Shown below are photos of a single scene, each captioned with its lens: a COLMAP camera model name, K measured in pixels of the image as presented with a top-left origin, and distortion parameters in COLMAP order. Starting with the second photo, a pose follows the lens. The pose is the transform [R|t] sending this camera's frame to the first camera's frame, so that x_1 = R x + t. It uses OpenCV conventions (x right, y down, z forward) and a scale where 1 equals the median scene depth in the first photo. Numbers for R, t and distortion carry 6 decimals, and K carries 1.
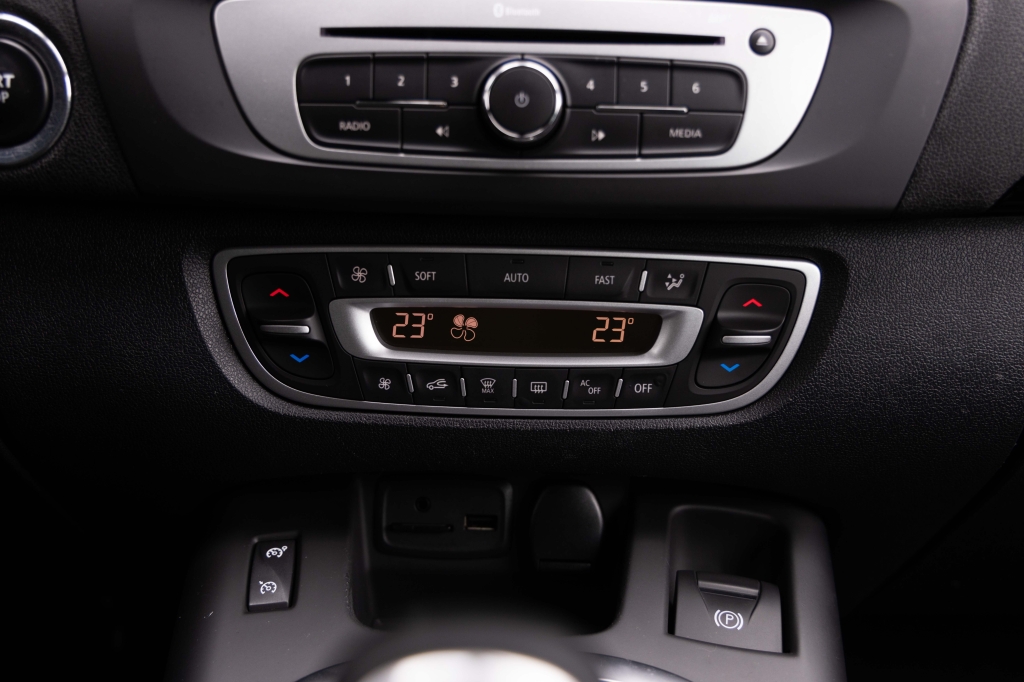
lens RADIAL K [[999.7, 0, 508.5], [0, 999.7, 301.6], [0, 0, 1]] dist [0.028551, -0.000400]
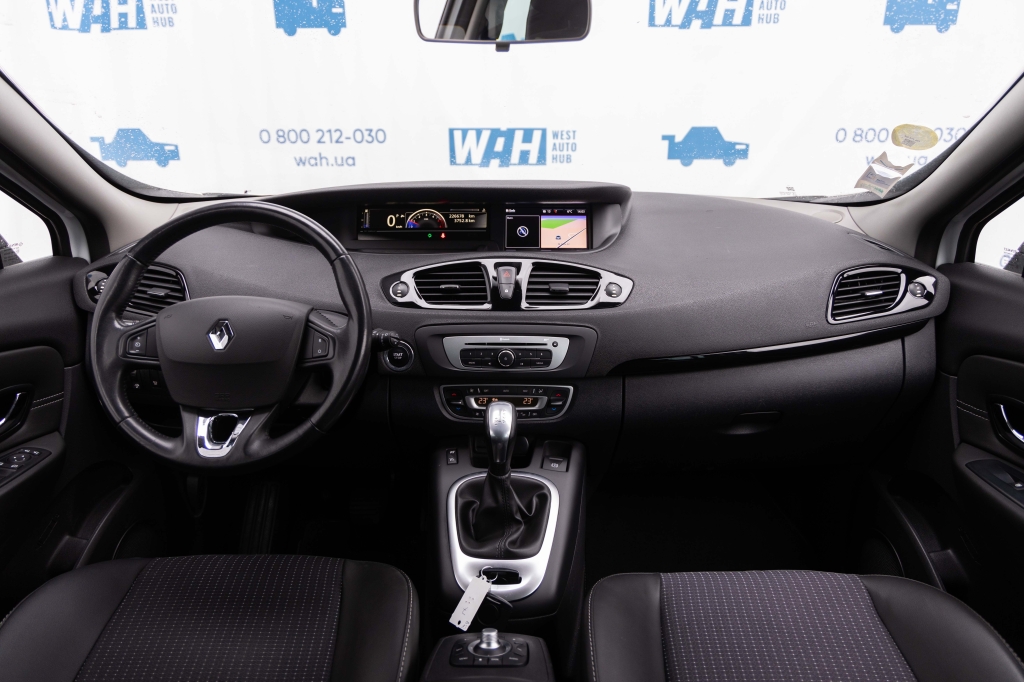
lens RADIAL K [[702.6, 0, 512.0], [0, 702.6, 341.0], [0, 0, 1]] dist [0.000446, -0.000899]
pose [[0.999822, -0.014703, -0.011852, 0.076268], [0.015040, 0.999468, 0.028925, -0.341342], [0.011421, -0.029098, 0.999511, -2.188399]]
